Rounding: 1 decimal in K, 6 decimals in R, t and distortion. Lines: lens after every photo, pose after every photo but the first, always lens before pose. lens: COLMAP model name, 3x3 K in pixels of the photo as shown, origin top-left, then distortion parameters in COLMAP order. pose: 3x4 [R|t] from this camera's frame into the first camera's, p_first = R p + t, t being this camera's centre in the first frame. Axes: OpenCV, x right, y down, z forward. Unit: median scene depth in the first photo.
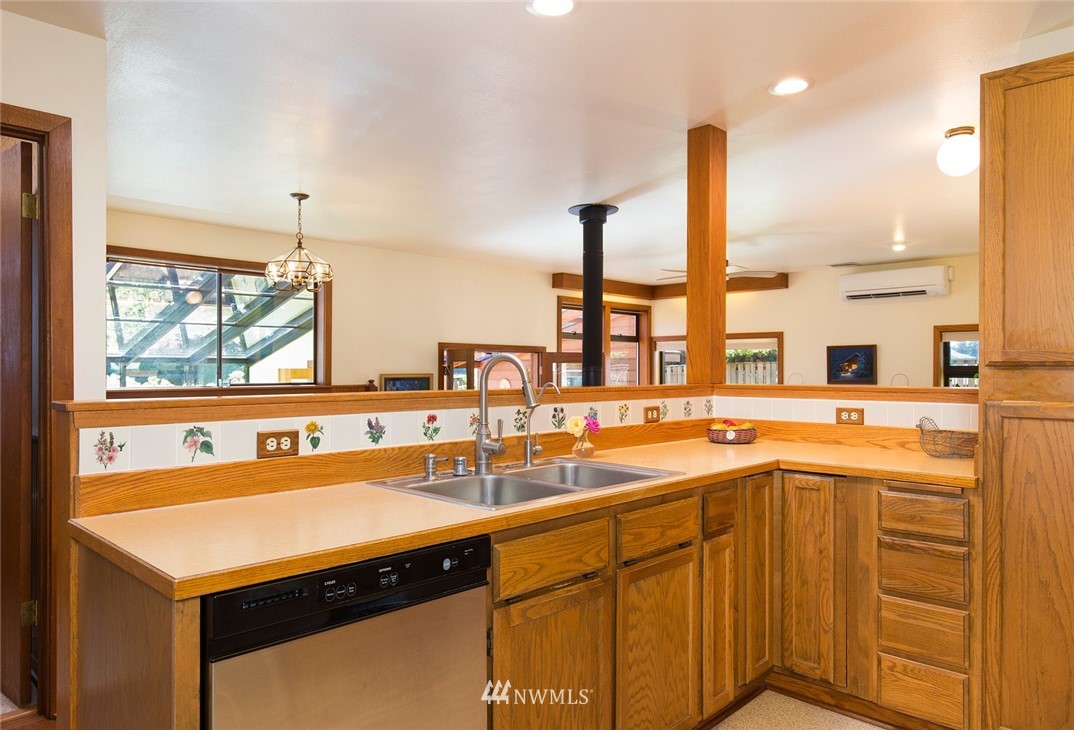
lens RADIAL K [[714.7, 0, 537.0], [0, 714.7, 365.0], [0, 0, 1]] dist [0.002676, 0.000212]
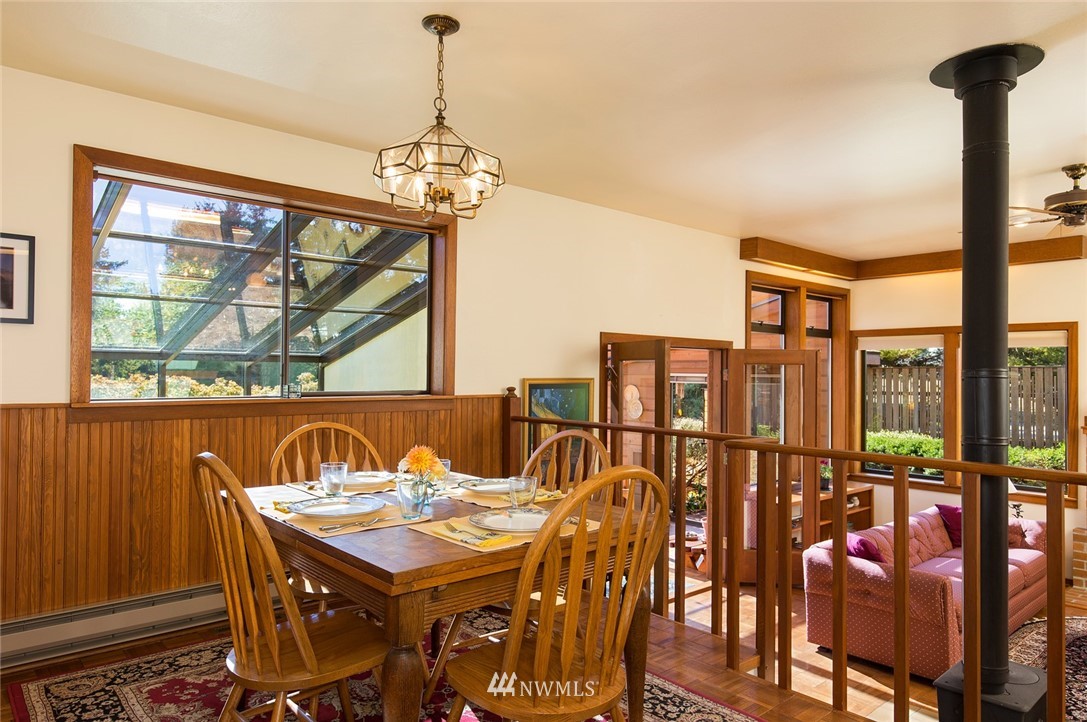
lens RADIAL K [[707.3, 0, 543.5], [0, 707.3, 361.0], [0, 0, 1]] dist [0.005278, 0.002109]
pose [[0.997570, 0.006755, -0.069341, -0.128886], [-0.007585, 0.999903, -0.011705, 0.003517], [0.069255, 0.012202, 0.997524, 0.293566]]
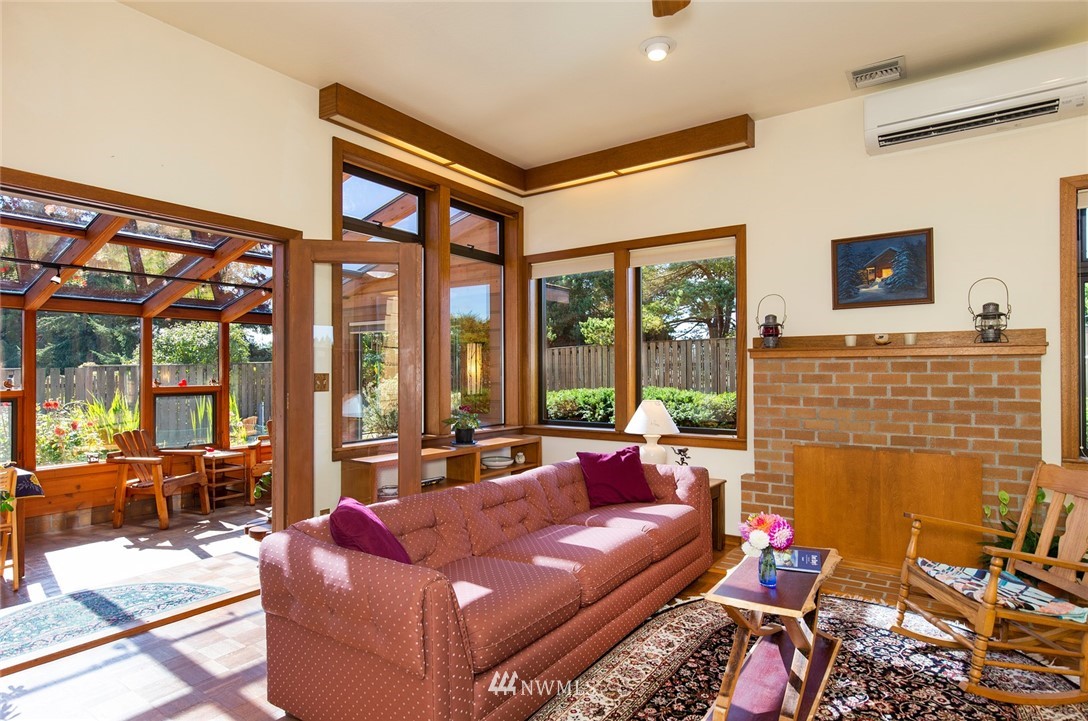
lens RADIAL K [[593.8, 0, 544.0], [0, 593.8, 360.5], [0, 0, 1]] dist [0.001921, 0.000900]
pose [[0.987557, -0.001002, 0.157261, 0.115769], [0.003538, 0.999868, -0.015850, 0.072397], [-0.157224, 0.016209, 0.987430, 0.585623]]
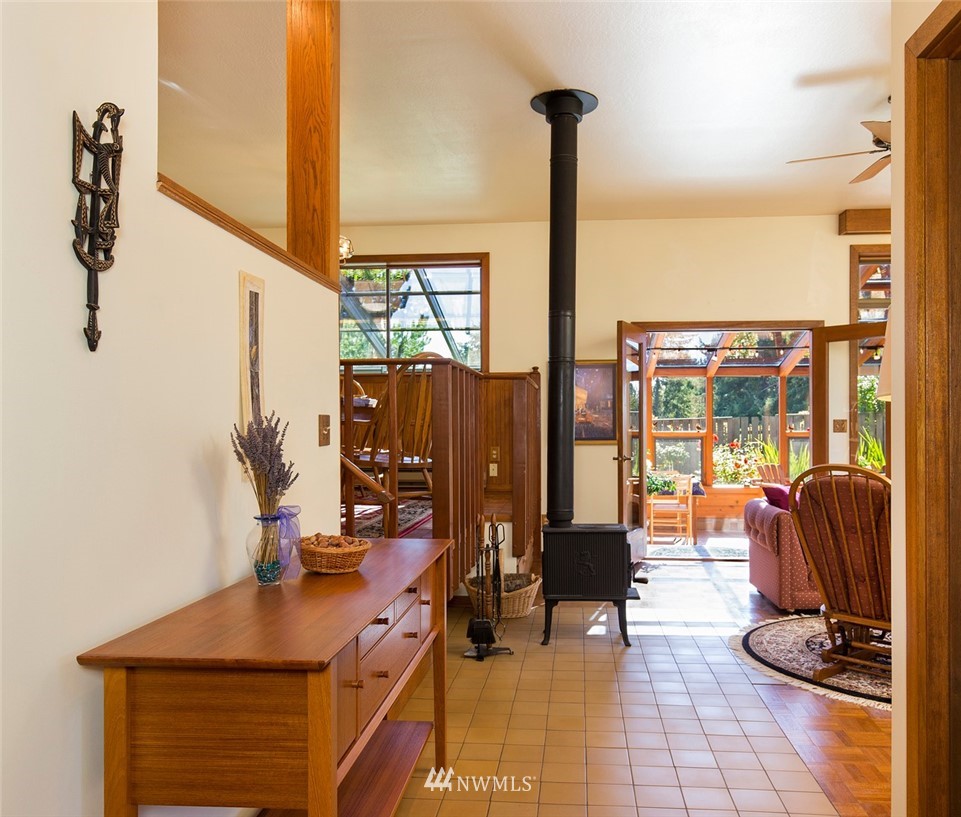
lens RADIAL K [[841.1, 0, 480.5], [0, 841.1, 408.5], [0, 0, 1]] dist [-0.043673, -0.002365]
pose [[0.616084, -0.015473, -0.787528, 0.458923], [0.004820, 0.999862, -0.015875, 0.073796], [0.787666, 0.005984, 0.616074, 0.236302]]
